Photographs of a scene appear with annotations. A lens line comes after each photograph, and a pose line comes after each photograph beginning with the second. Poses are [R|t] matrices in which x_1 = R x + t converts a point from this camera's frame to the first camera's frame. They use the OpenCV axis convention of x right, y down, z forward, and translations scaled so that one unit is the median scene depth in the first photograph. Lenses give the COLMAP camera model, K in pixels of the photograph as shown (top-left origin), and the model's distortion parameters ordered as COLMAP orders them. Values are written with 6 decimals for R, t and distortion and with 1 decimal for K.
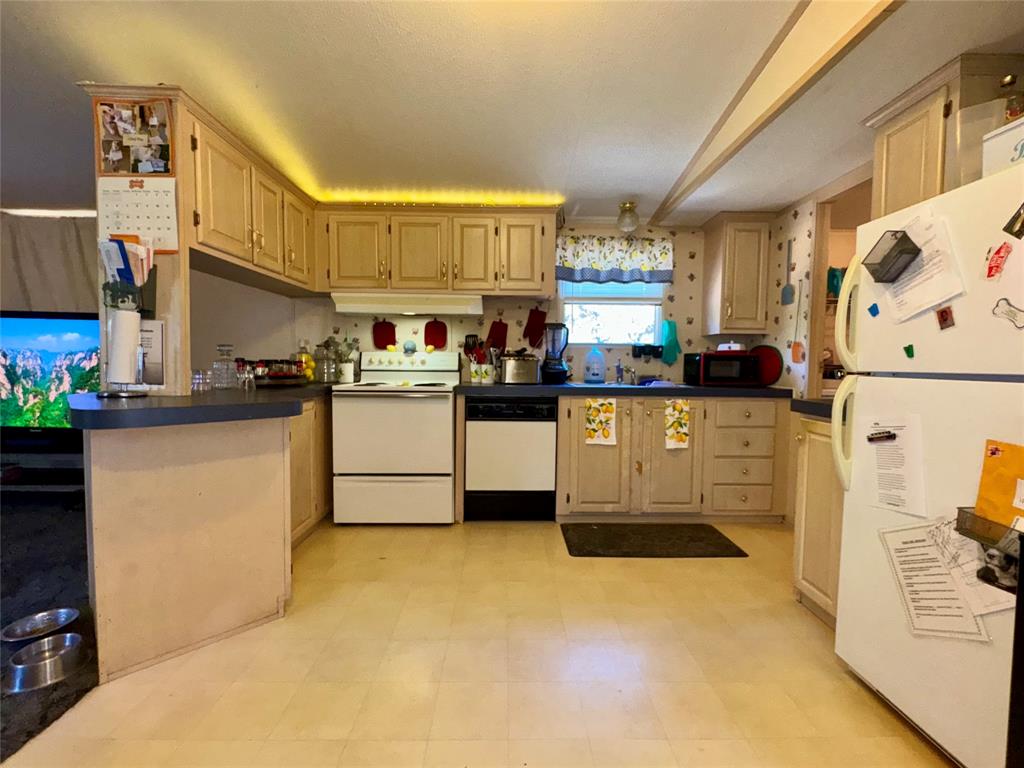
lens RADIAL K [[448.4, 0, 513.4], [0, 448.4, 380.9], [0, 0, 1]] dist [0.001541, 0.000065]
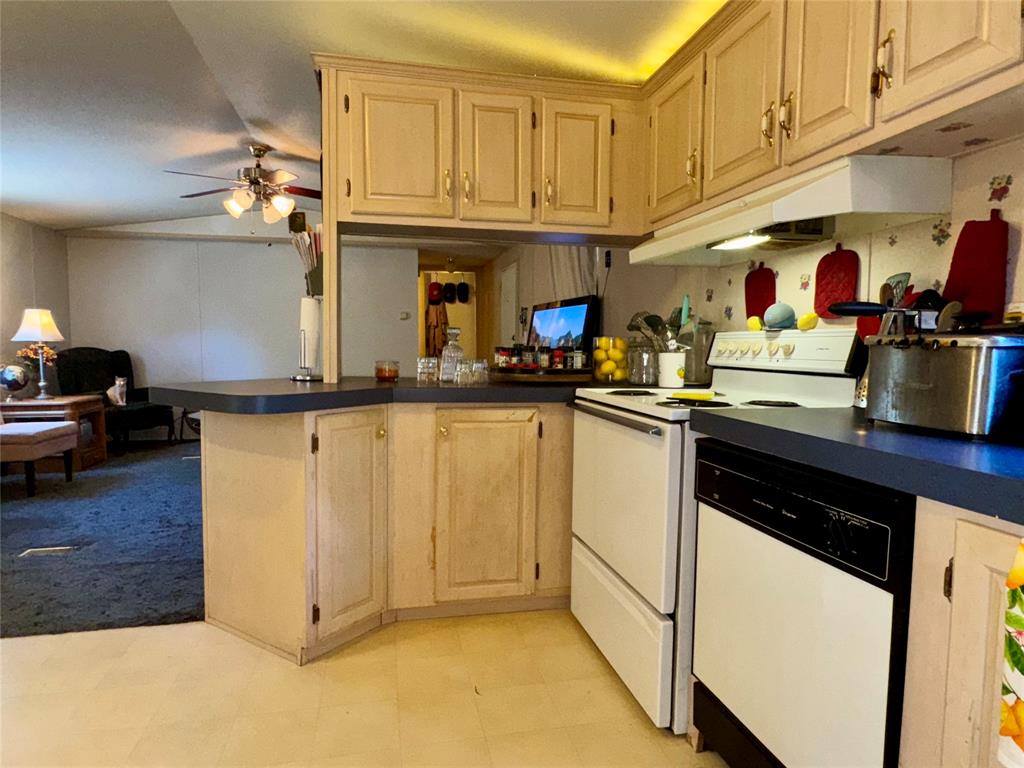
lens RADIAL K [[606.3, 0, 510.4], [0, 606.3, 387.6], [0, 0, 1]] dist [-0.017982, -0.000324]
pose [[0.197622, 0.060719, -0.978396, 0.368976], [-0.050706, 0.997377, 0.051655, -0.028109], [0.978966, 0.039402, 0.200182, 0.726198]]
